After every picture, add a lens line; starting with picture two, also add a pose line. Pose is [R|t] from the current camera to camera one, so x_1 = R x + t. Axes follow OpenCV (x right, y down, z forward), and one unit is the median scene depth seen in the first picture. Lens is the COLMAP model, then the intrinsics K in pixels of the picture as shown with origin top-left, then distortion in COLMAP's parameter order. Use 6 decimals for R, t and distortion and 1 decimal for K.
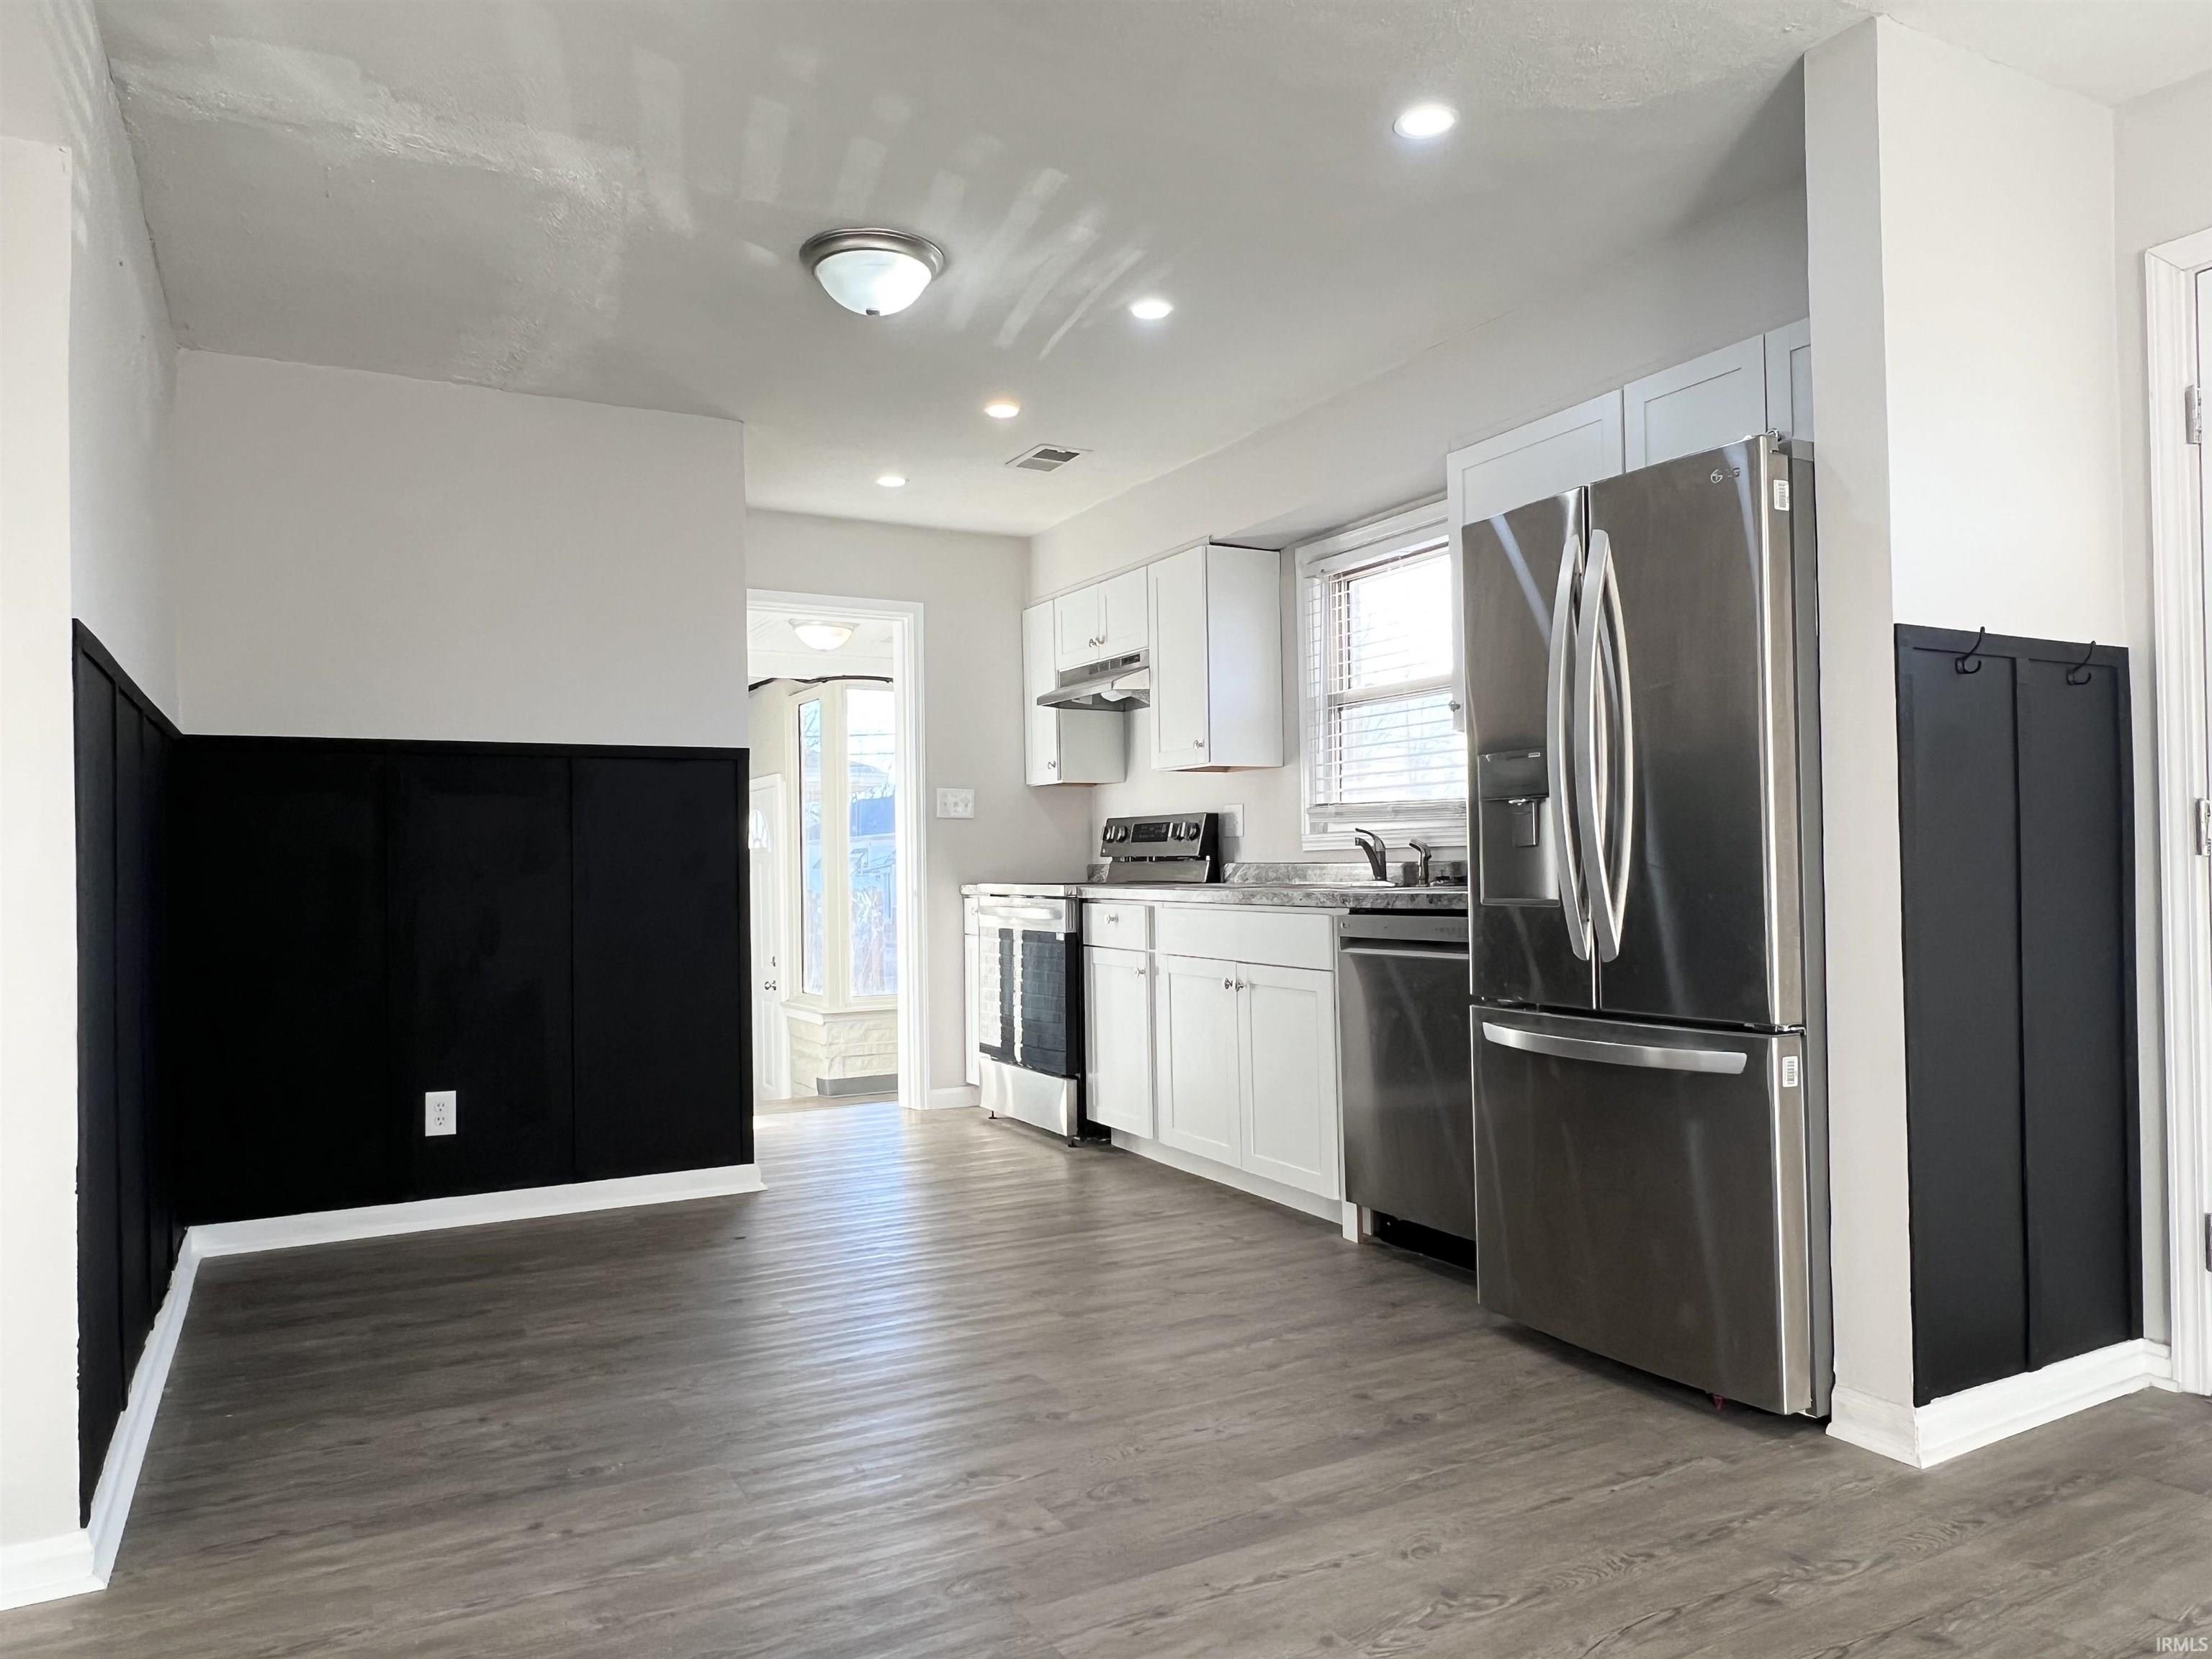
lens RADIAL K [[1468.4, 0, 1104.4], [0, 1468.4, 843.8], [0, 0, 1]] dist [0.017421, -0.000202]
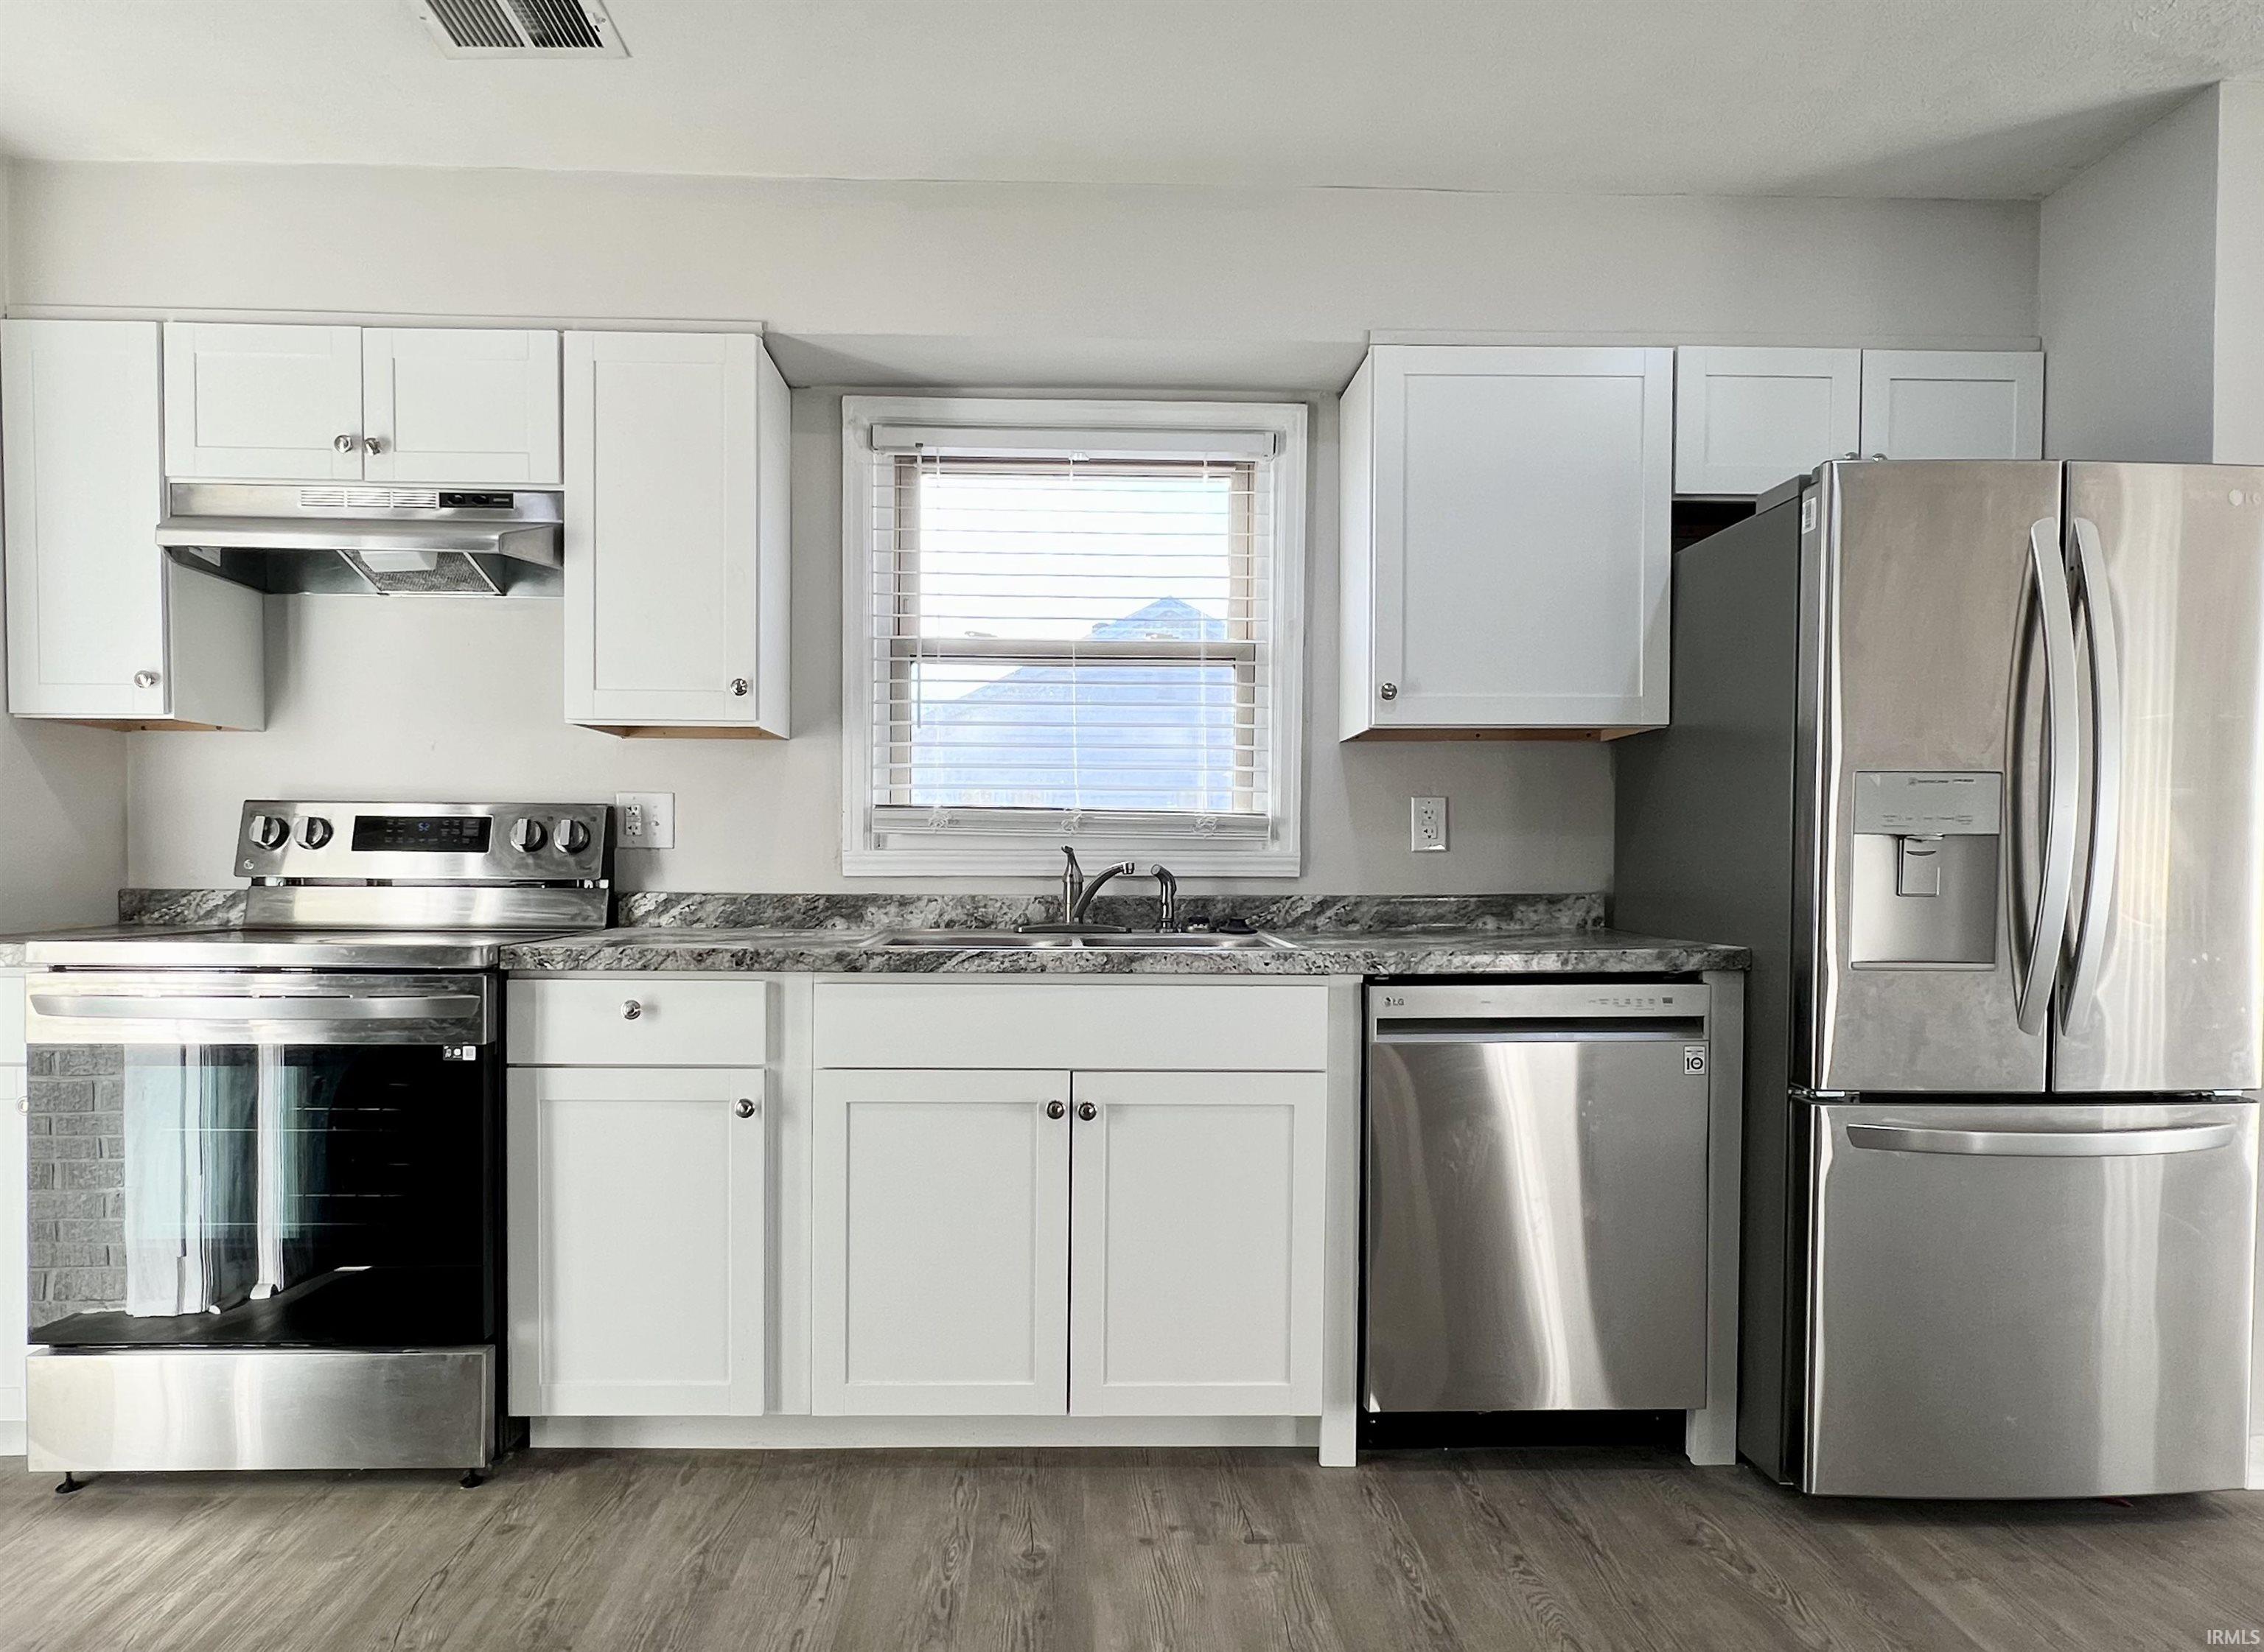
lens RADIAL K [[1294.3, 0, 1107.2], [0, 1294.3, 889.0], [0, 0, 1]] dist [-0.001978, 0.000946]
pose [[0.448361, -0.003679, 0.893845, -0.308670], [-0.023922, 0.999584, 0.016113, -0.001196], [-0.893532, -0.028607, 0.448087, 0.631755]]
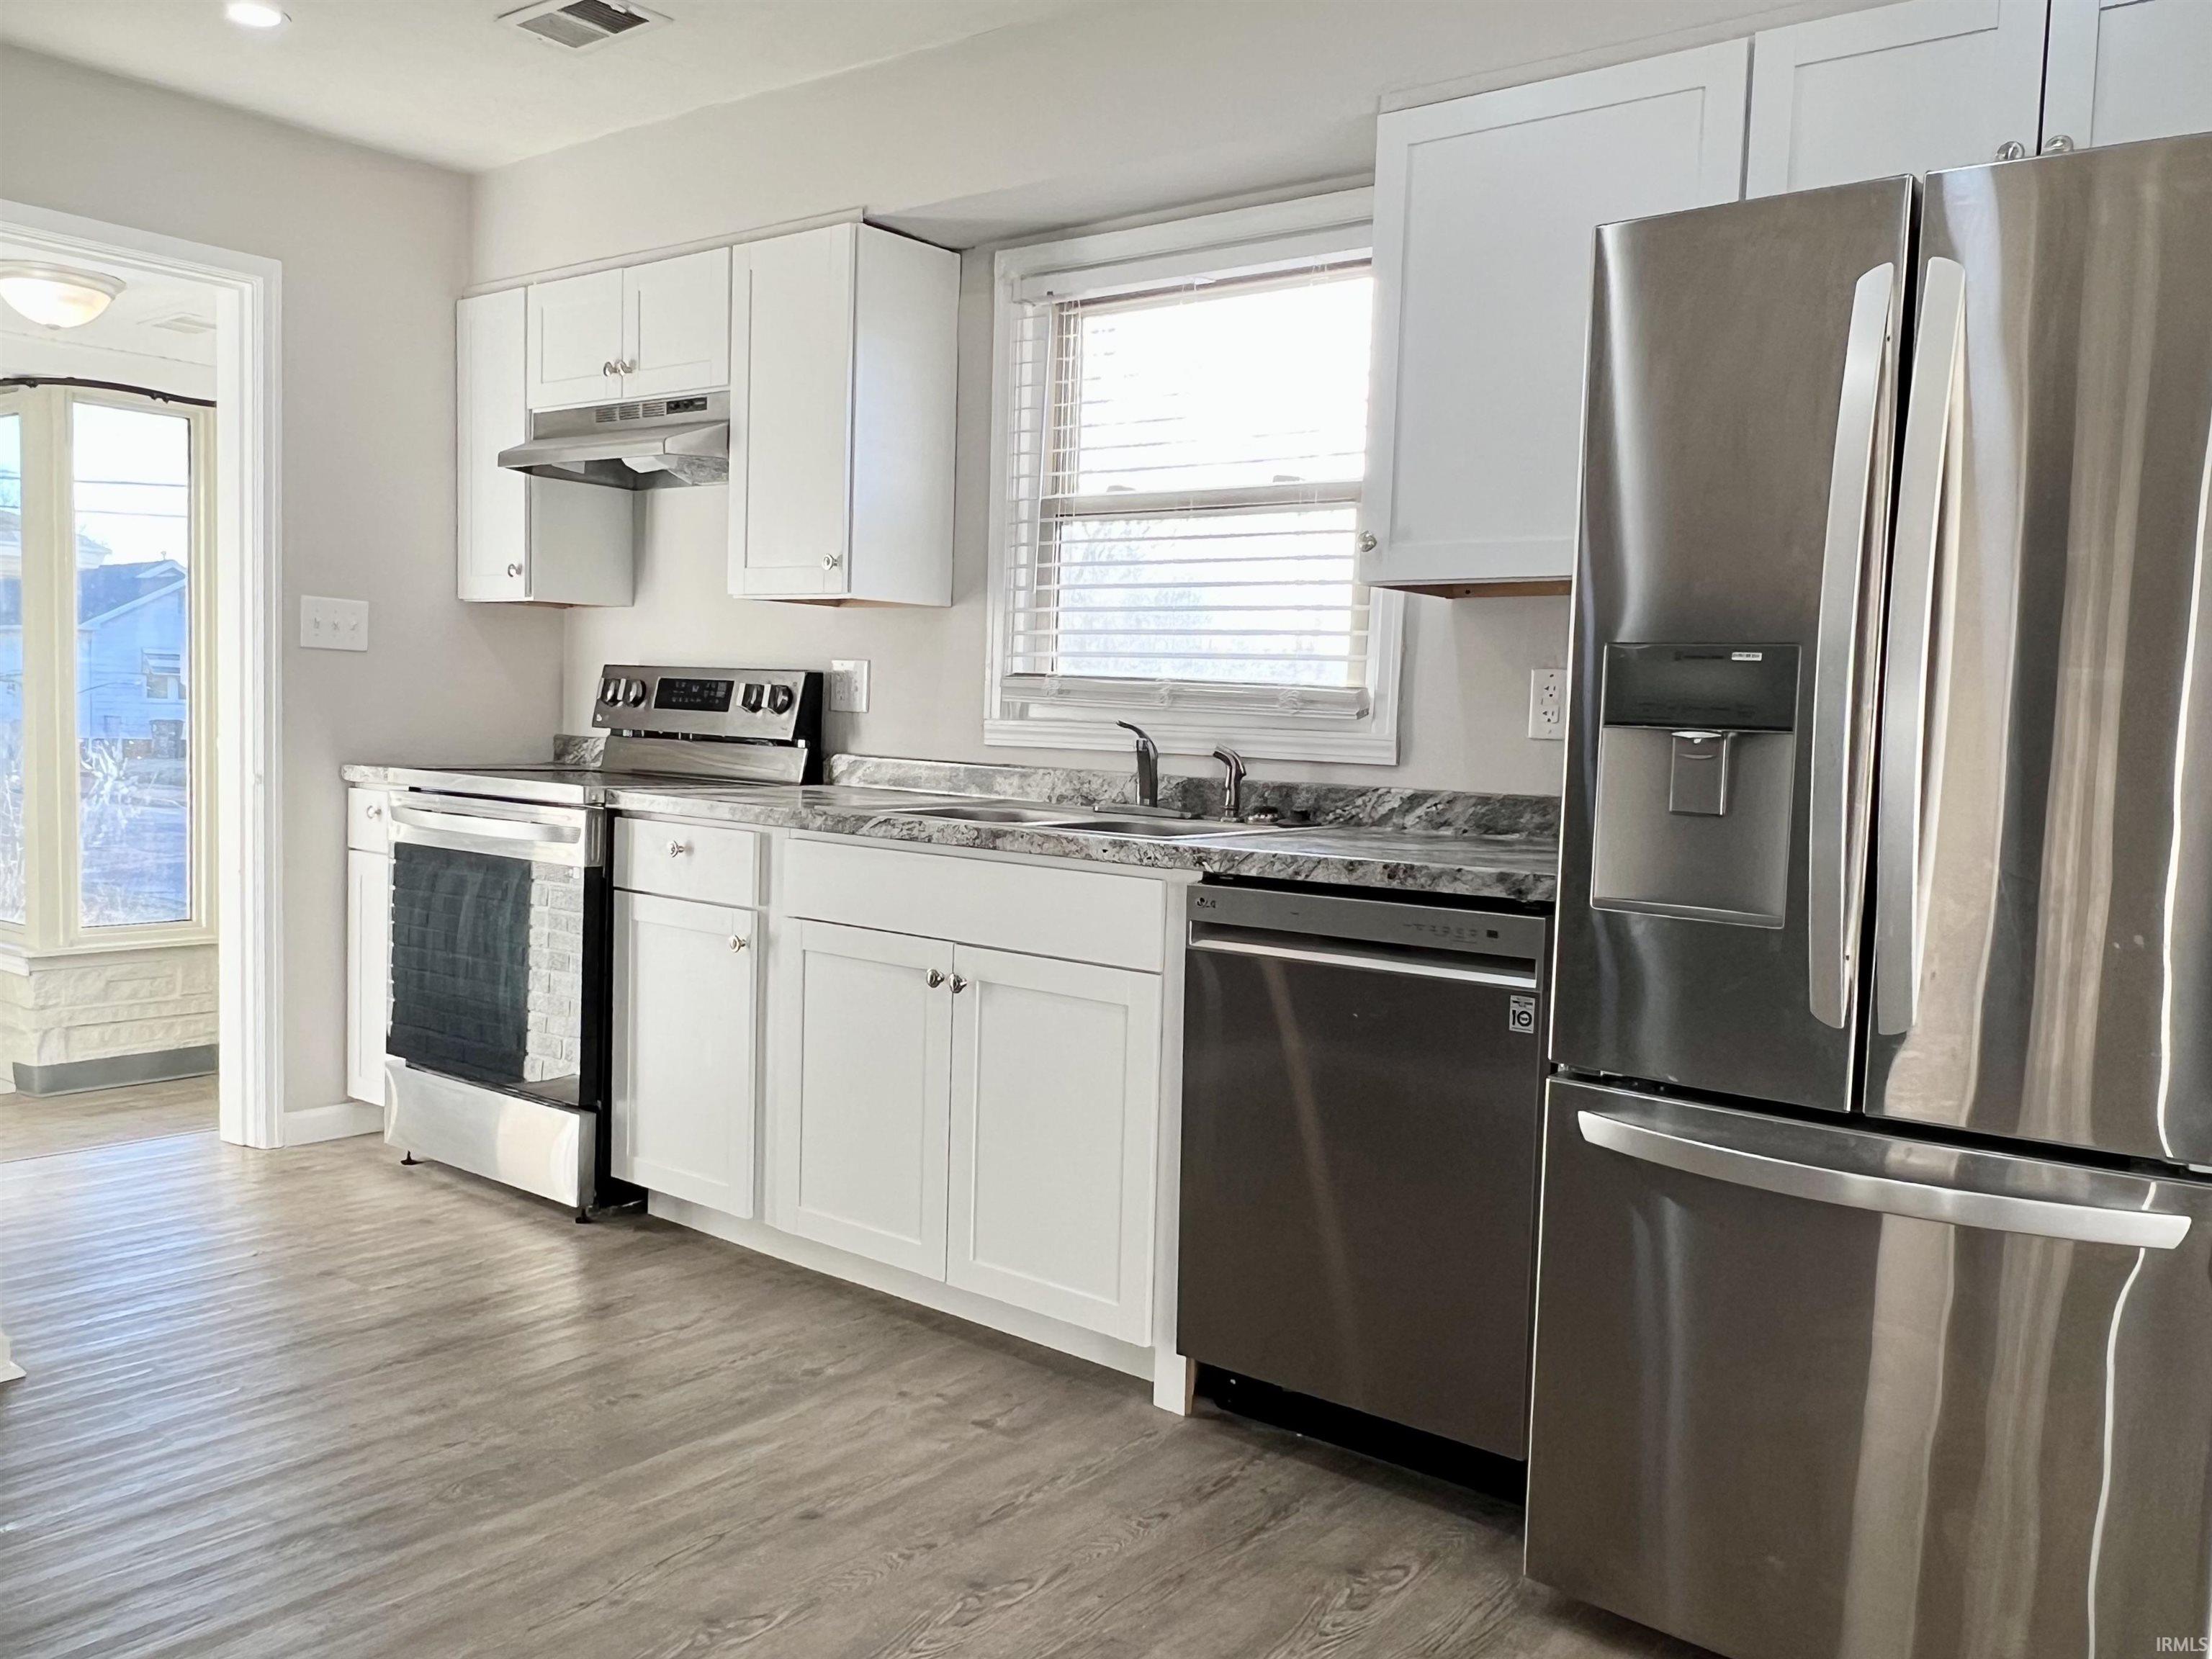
lens RADIAL K [[1784.4, 0, 1113.7], [0, 1784.4, 852.5], [0, 0, 1]] dist [0.005242, -0.019910]
pose [[0.918041, 0.014796, 0.396209, -0.114000], [-0.053640, 0.994751, 0.087138, -0.018340], [-0.392840, -0.101249, 0.914016, 0.267970]]
